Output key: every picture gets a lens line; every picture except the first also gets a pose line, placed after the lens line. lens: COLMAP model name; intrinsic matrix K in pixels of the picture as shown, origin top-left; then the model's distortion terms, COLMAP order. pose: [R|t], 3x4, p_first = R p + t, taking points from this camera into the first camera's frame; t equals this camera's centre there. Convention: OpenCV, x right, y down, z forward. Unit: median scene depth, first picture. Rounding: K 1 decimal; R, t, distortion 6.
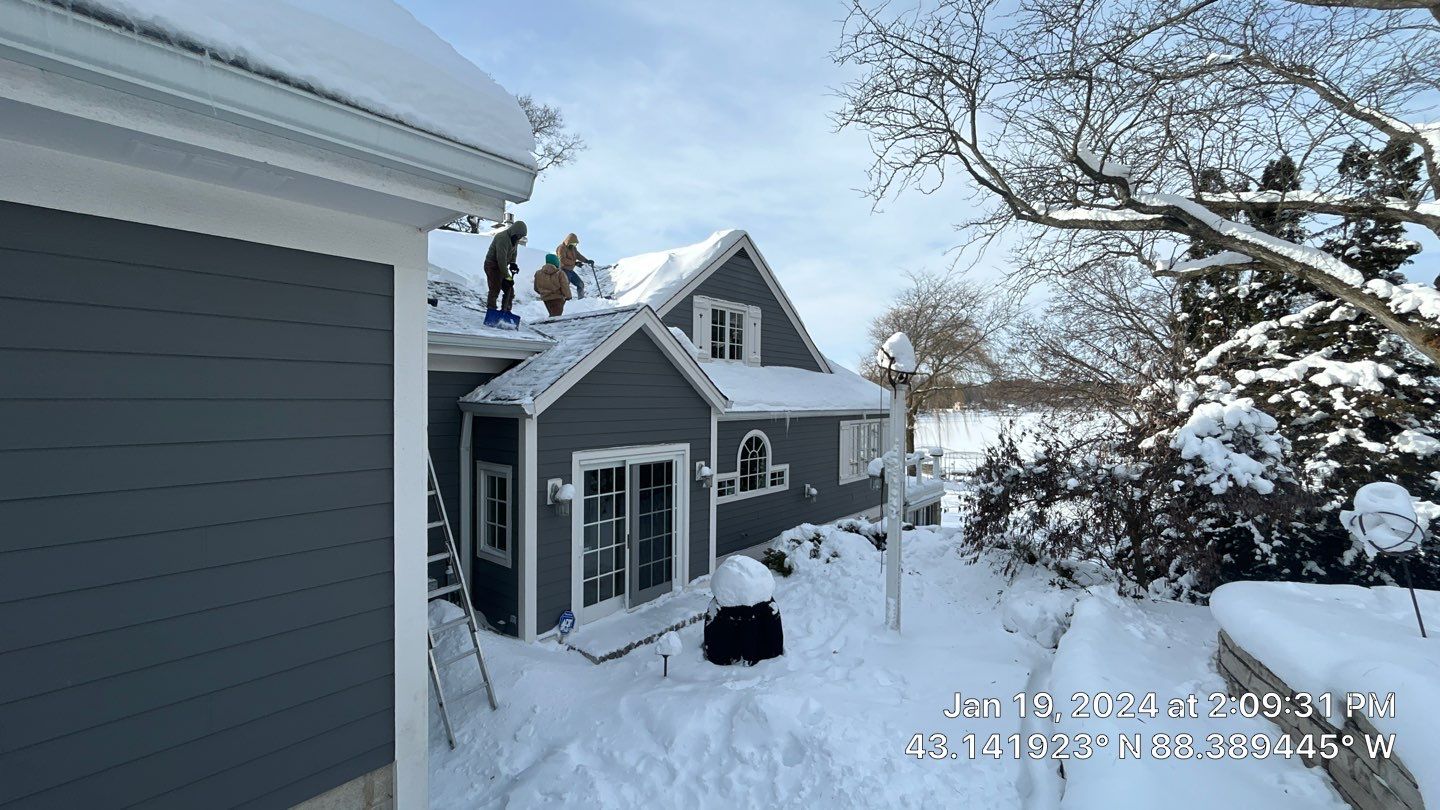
lens RADIAL K [[585.4, 0, 717.2], [0, 585.4, 405.1], [0, 0, 1]] dist [-0.000187, 0.000105]
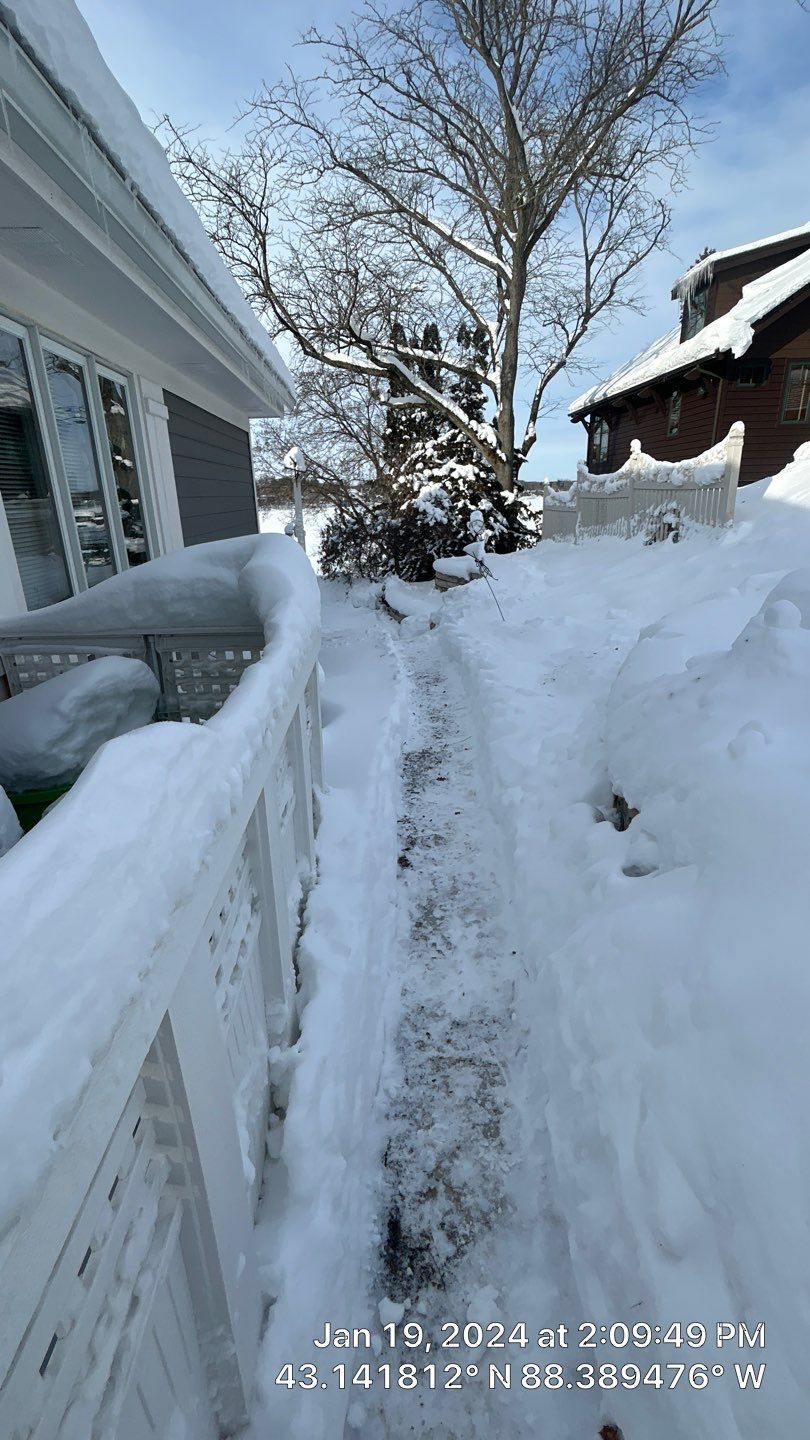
lens RADIAL K [[628.9, 0, 410.2], [0, 628.9, 731.5], [0, 0, 1]] dist [0.000840, -0.000172]
pose [[0.726184, -0.264564, 0.634557, -0.691862], [0.037982, 0.937020, 0.347203, 0.027390], [-0.686450, -0.228032, 0.690498, -0.594055]]
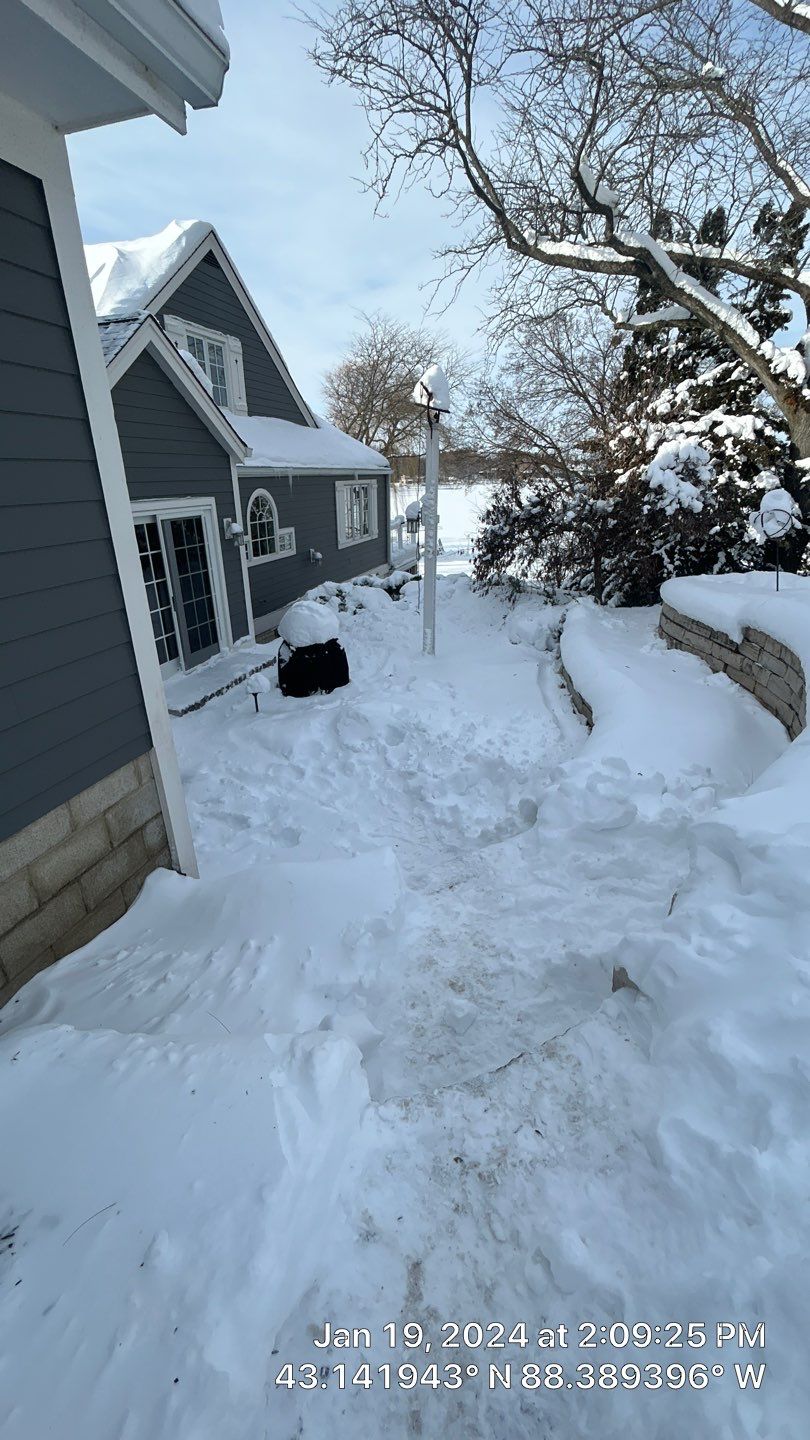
lens RADIAL K [[585.4, 0, 407.3], [0, 585.4, 724.0], [0, 0, 1]] dist [-0.000187, 0.000105]
pose [[0.920287, -0.164733, 0.354874, -0.150218], [0.016979, 0.923000, 0.384425, 0.044092], [-0.390876, -0.347756, 0.852222, -0.038486]]
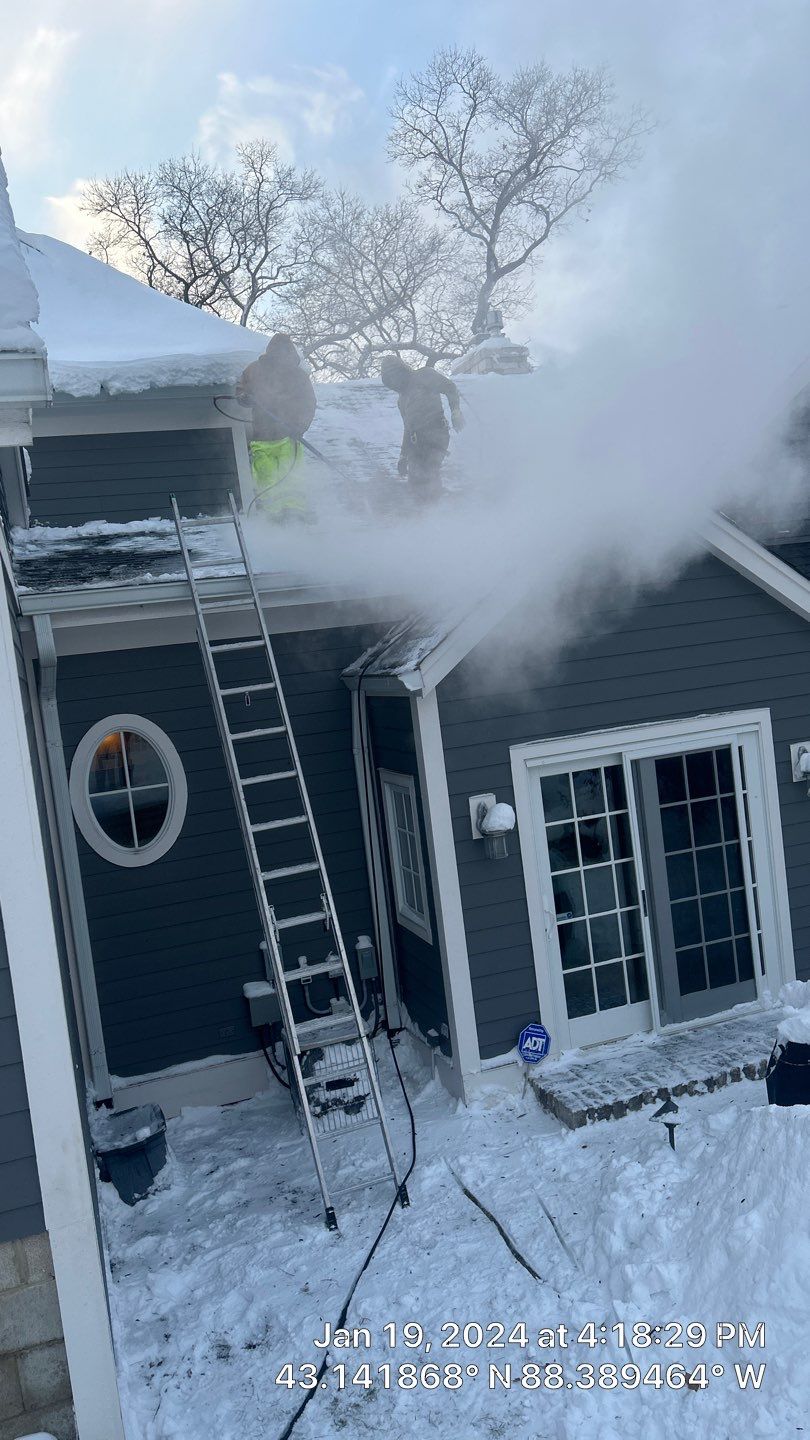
lens RADIAL K [[1086.6, 0, 381.5], [0, 1086.6, 726.9], [0, 0, 1]] dist [0.053011, -0.054840]
pose [[0.836967, -0.069062, -0.542879, 0.172508], [0.117464, 0.991555, 0.054956, -0.007862], [0.534499, -0.109765, 0.838011, 0.050131]]
